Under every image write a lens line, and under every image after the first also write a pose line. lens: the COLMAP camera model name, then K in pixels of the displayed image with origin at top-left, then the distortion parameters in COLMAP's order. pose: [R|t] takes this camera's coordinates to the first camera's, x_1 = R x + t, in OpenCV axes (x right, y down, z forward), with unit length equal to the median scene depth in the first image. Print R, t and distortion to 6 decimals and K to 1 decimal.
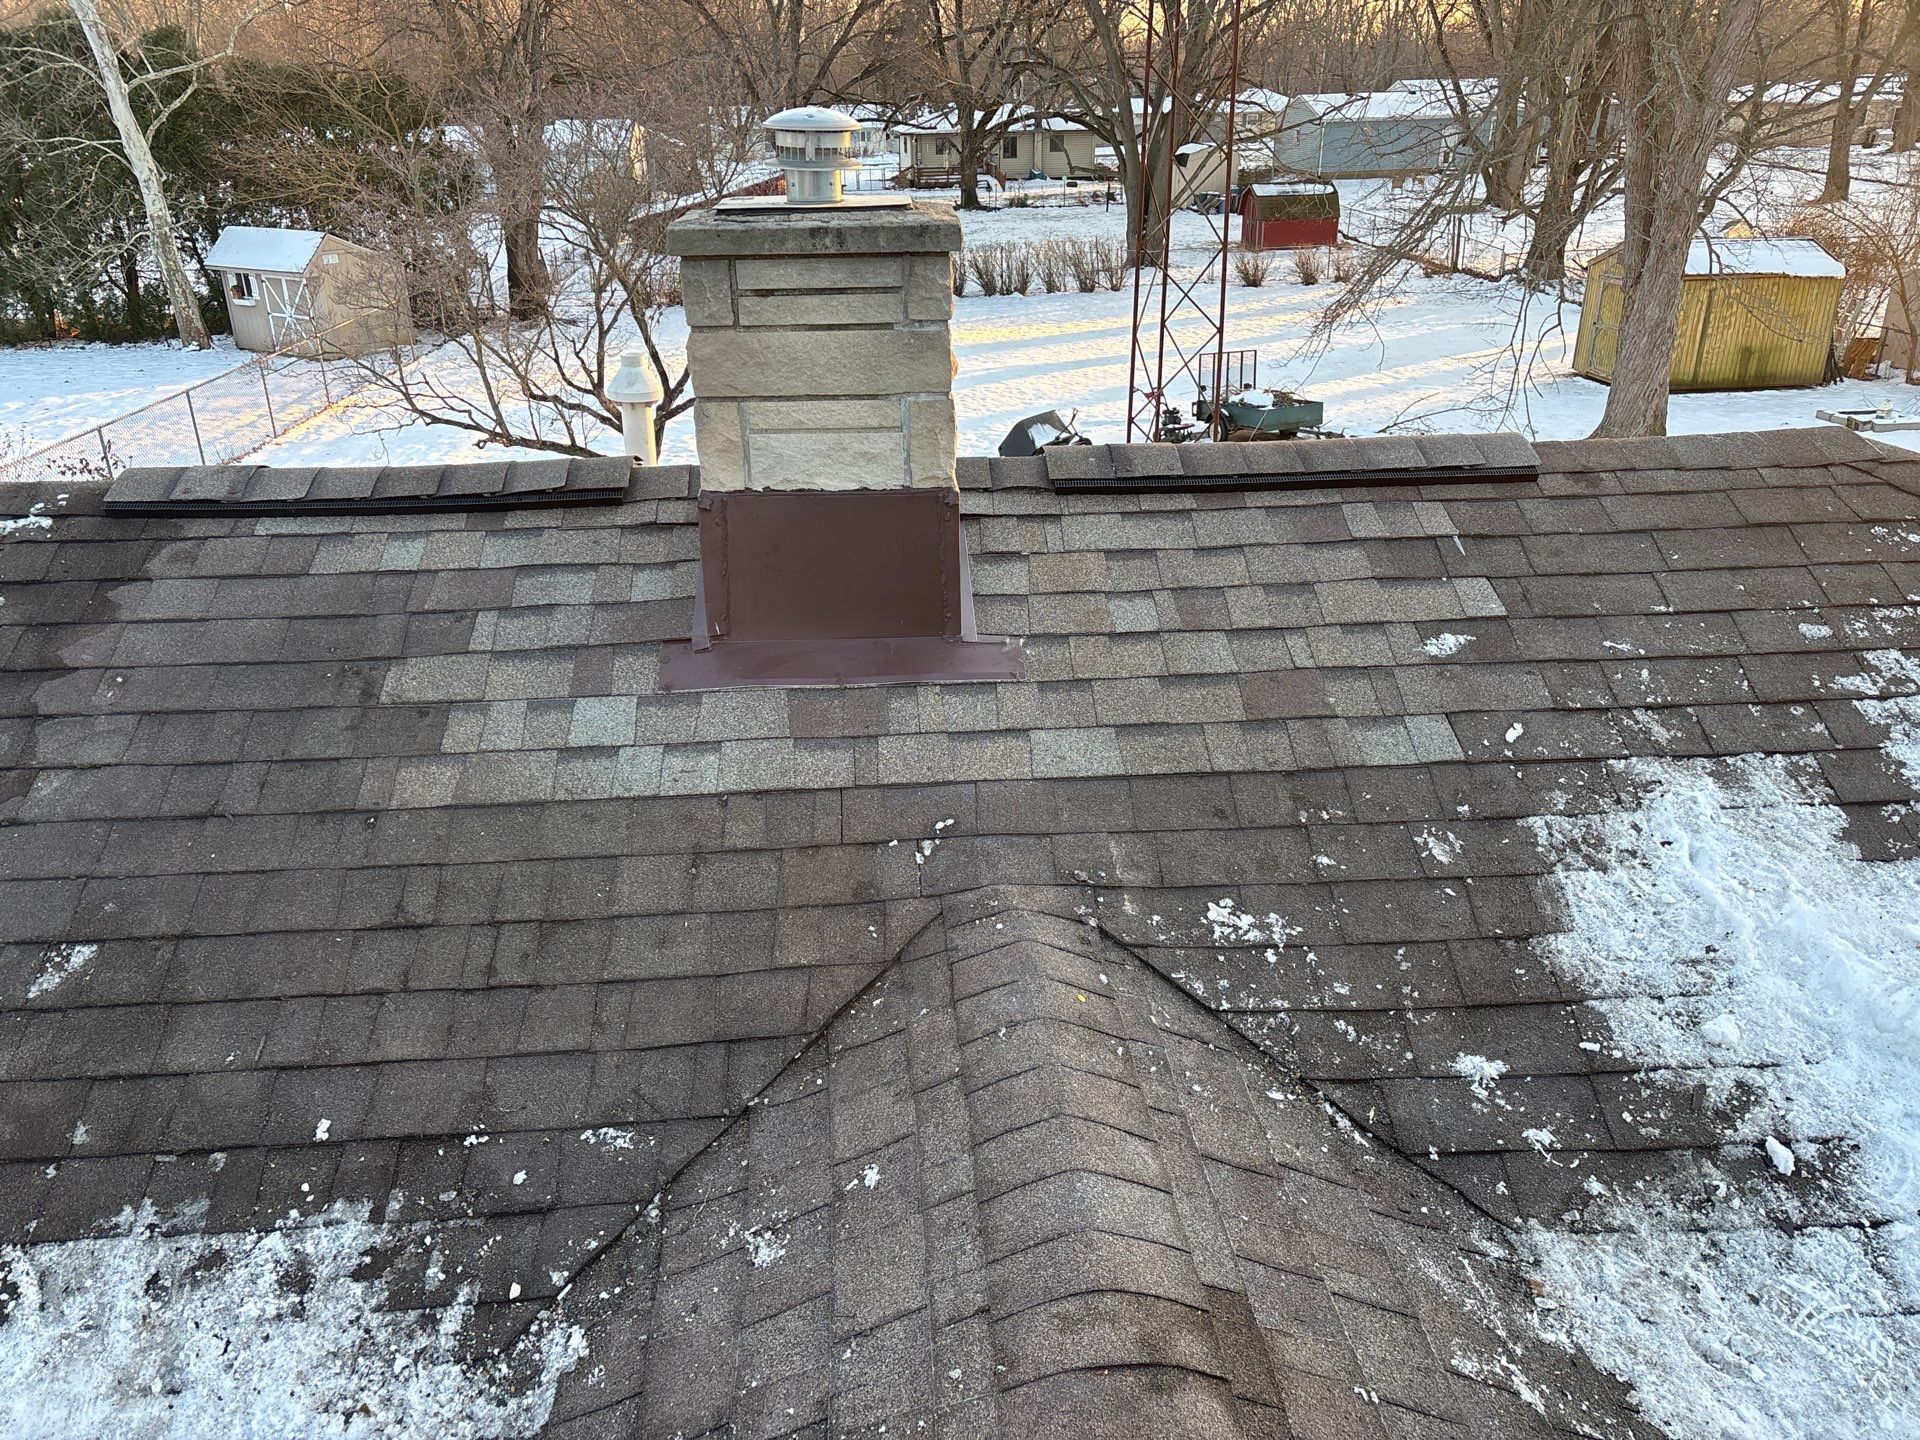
lens RADIAL K [[1440.6, 0, 952.0], [0, 1440.6, 728.7], [0, 0, 1]] dist [0.046044, -0.046009]
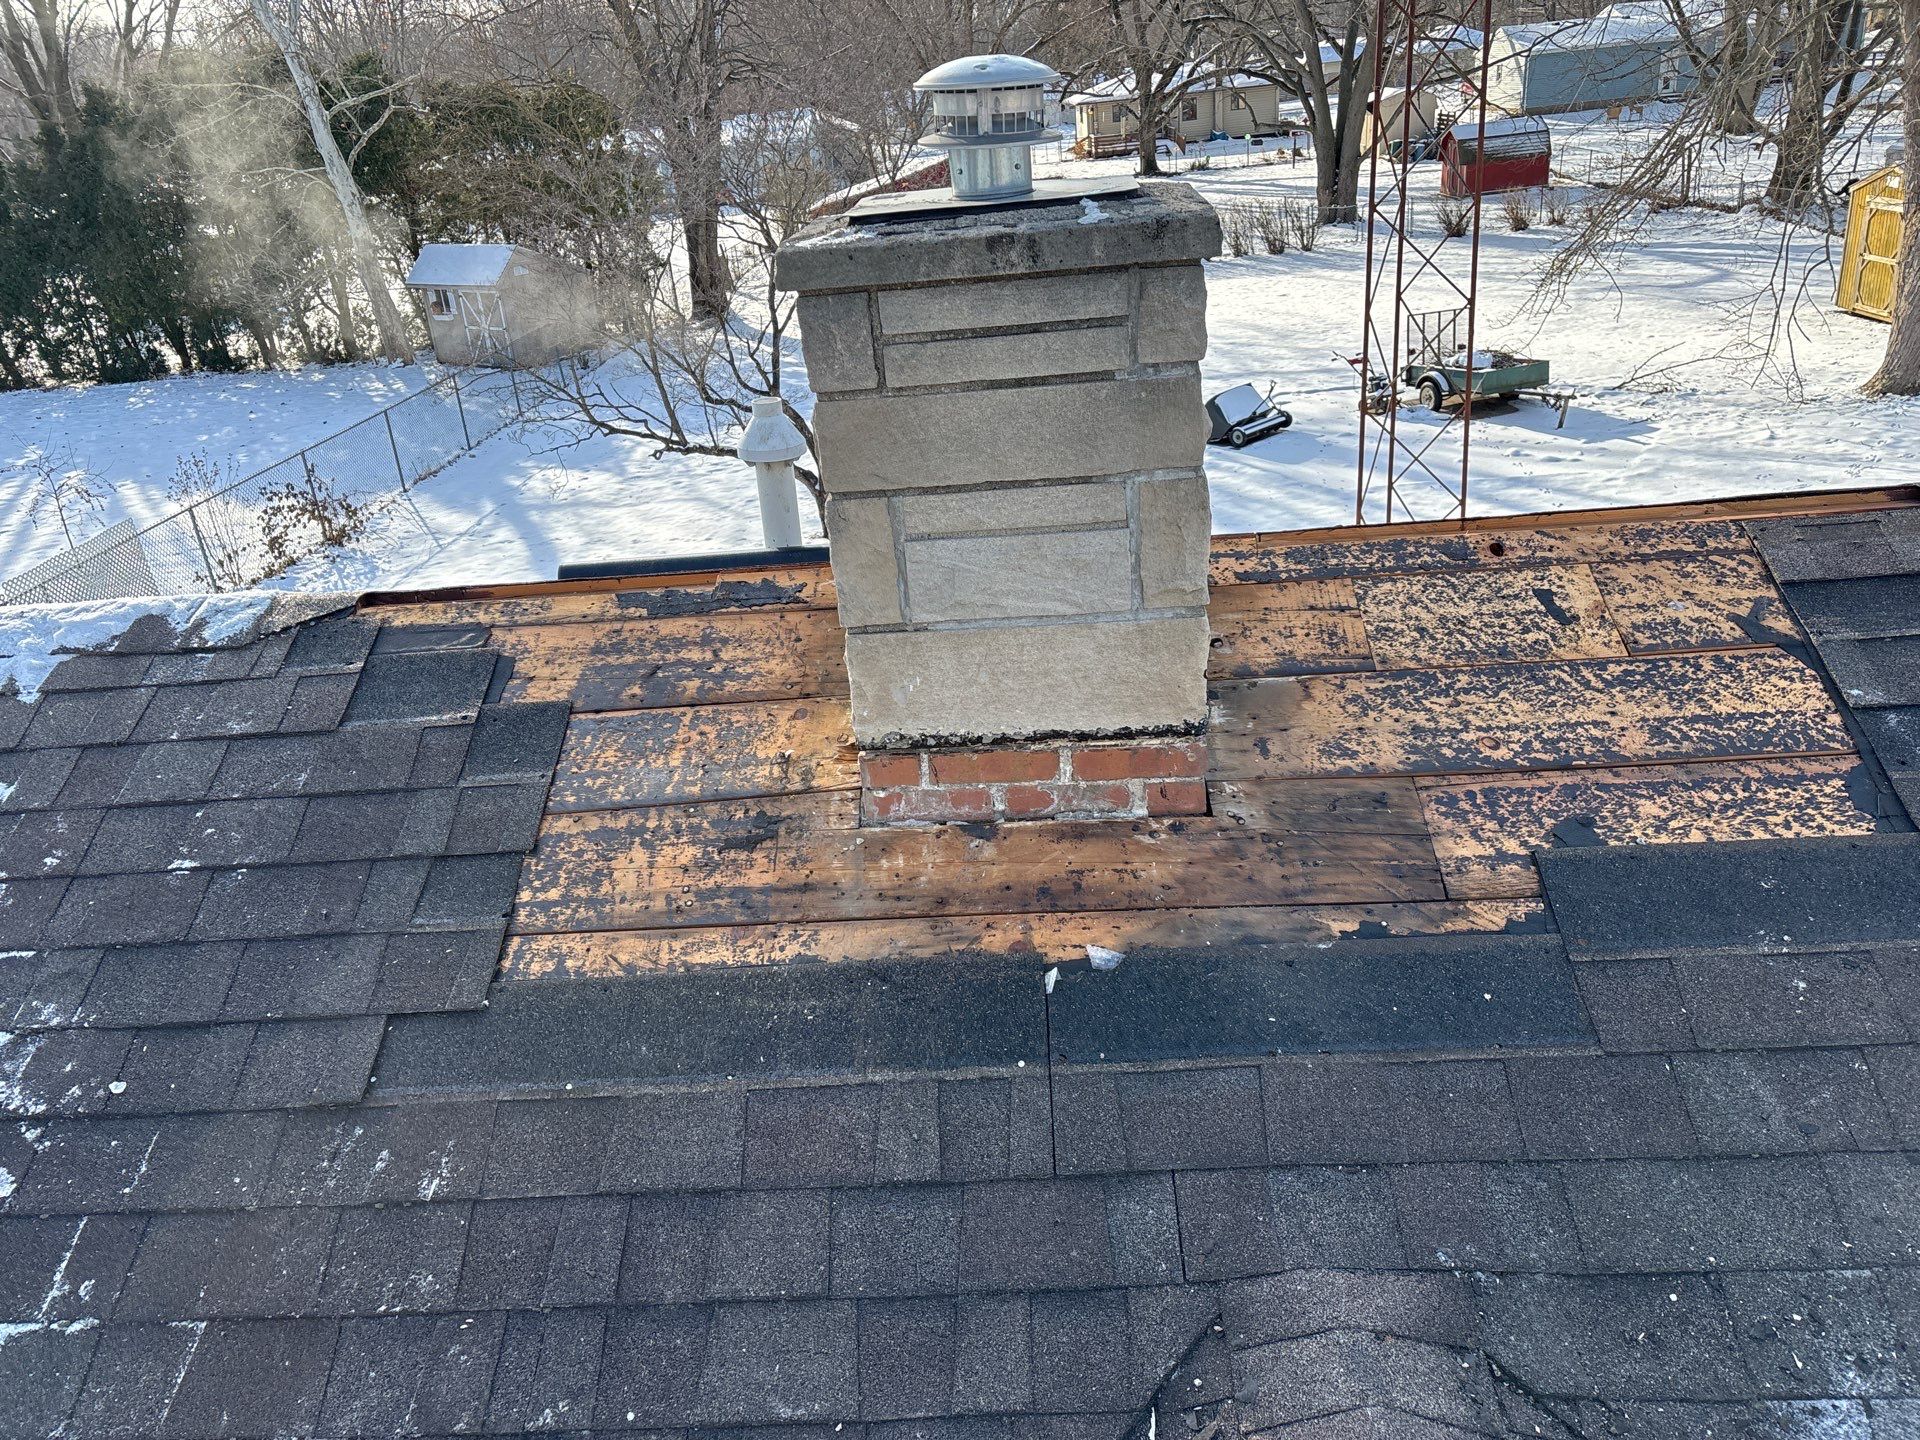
lens RADIAL K [[1440.6, 0, 943.9], [0, 1440.6, 719.5], [0, 0, 1]] dist [0.046044, -0.046009]
pose [[0.990750, -0.019821, -0.134245, -0.029321], [0.021186, 0.999737, 0.008748, -0.116297], [0.134036, -0.011511, 0.990910, 0.300369]]
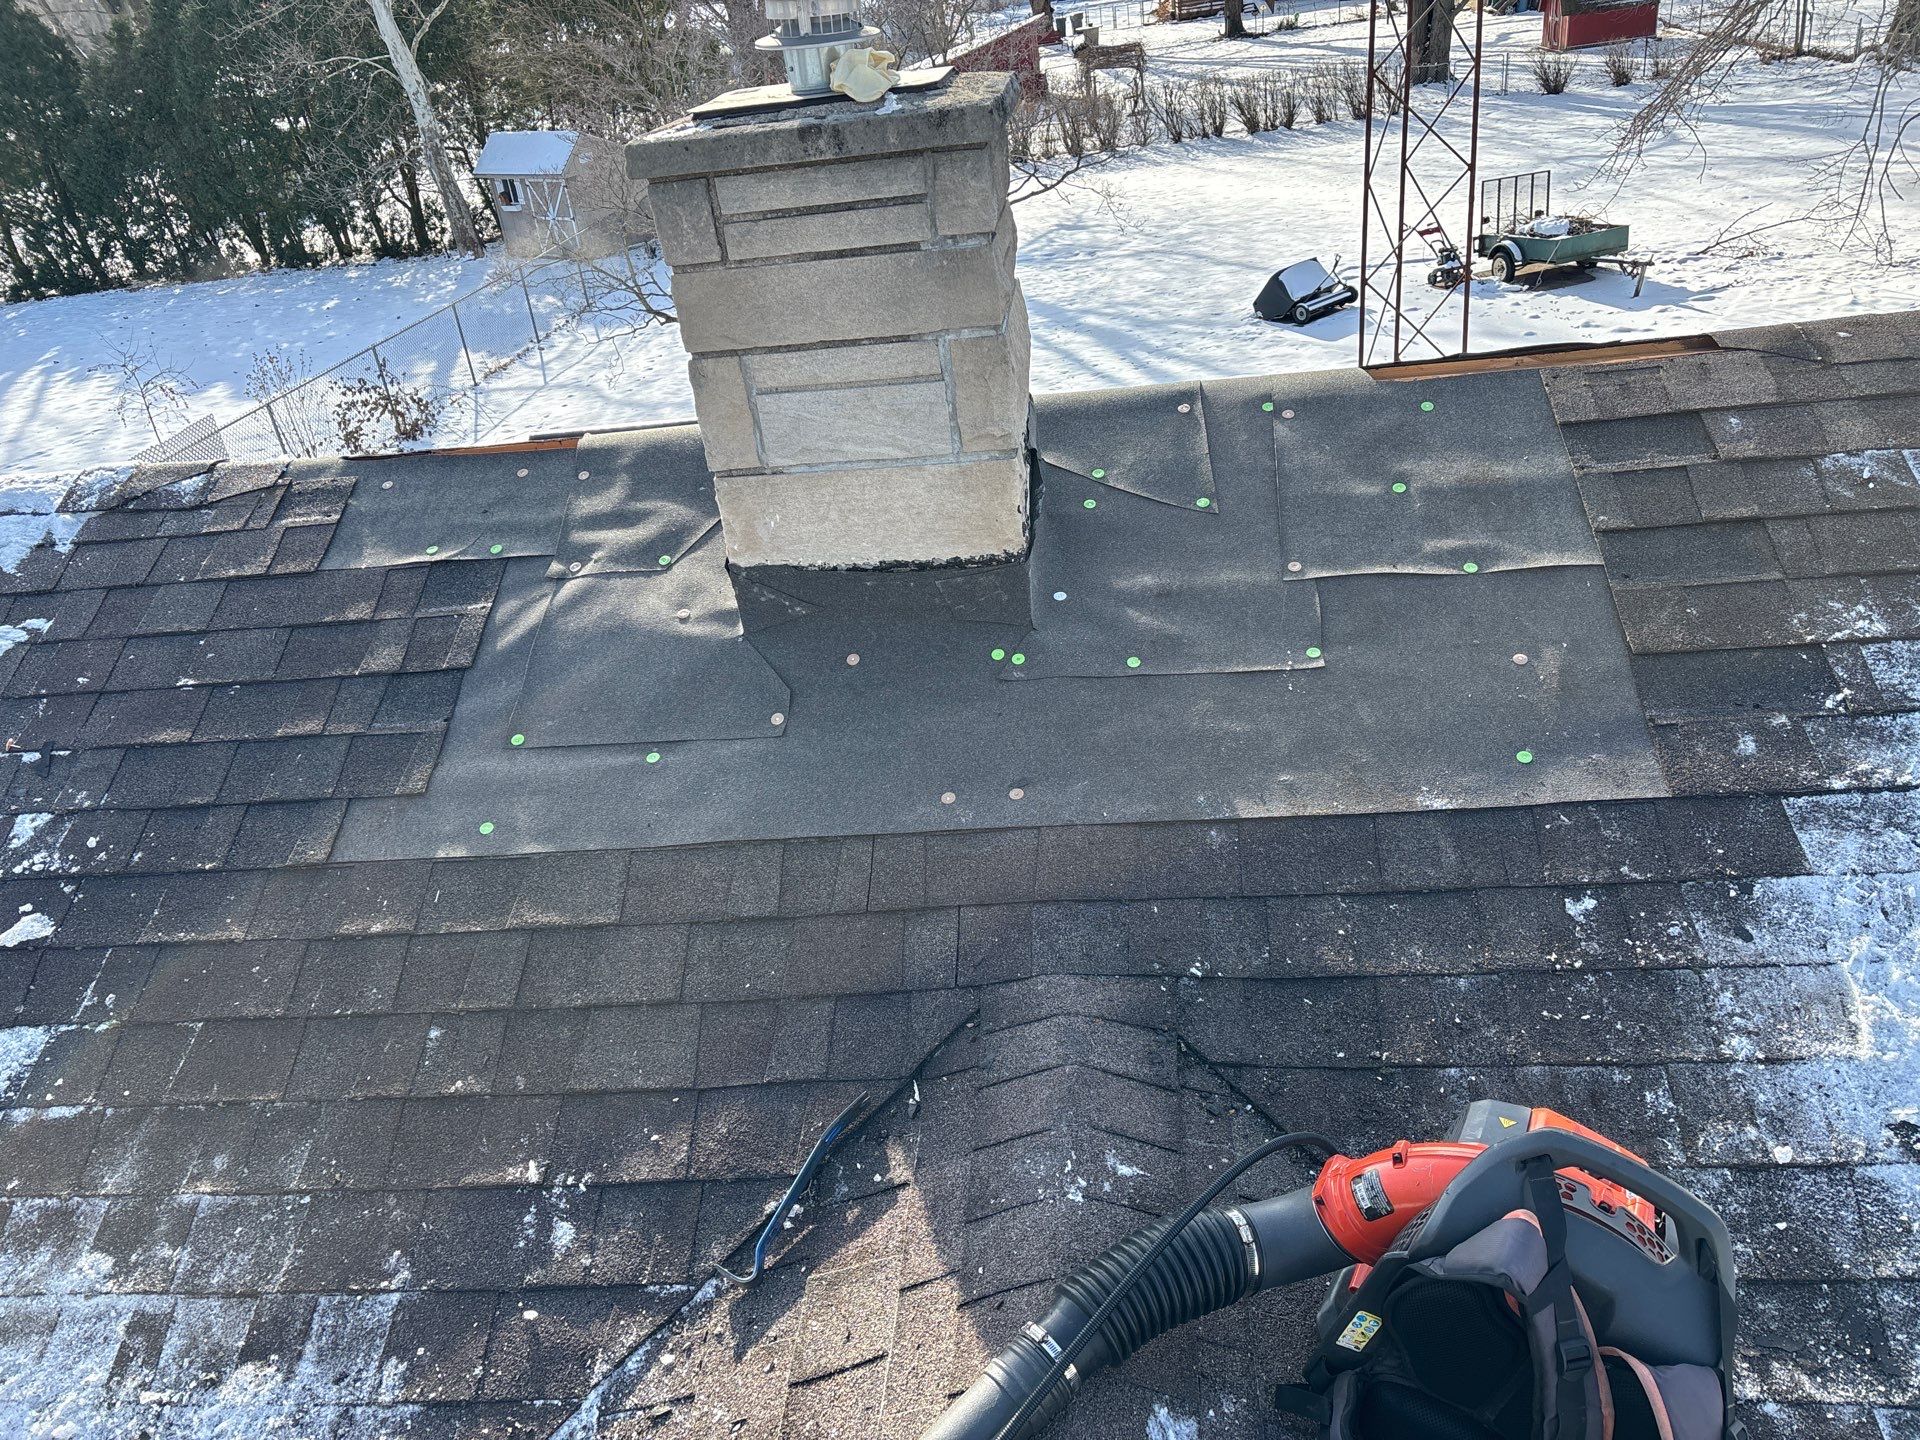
lens RADIAL K [[1440.6, 0, 956.6], [0, 1440.6, 733.1], [0, 0, 1]] dist [0.046044, -0.046009]
pose [[0.982467, -0.013499, -0.185948, 0.108928], [0.030903, 0.995370, 0.091019, -0.080200], [0.183858, -0.095169, 0.978335, 0.197713]]
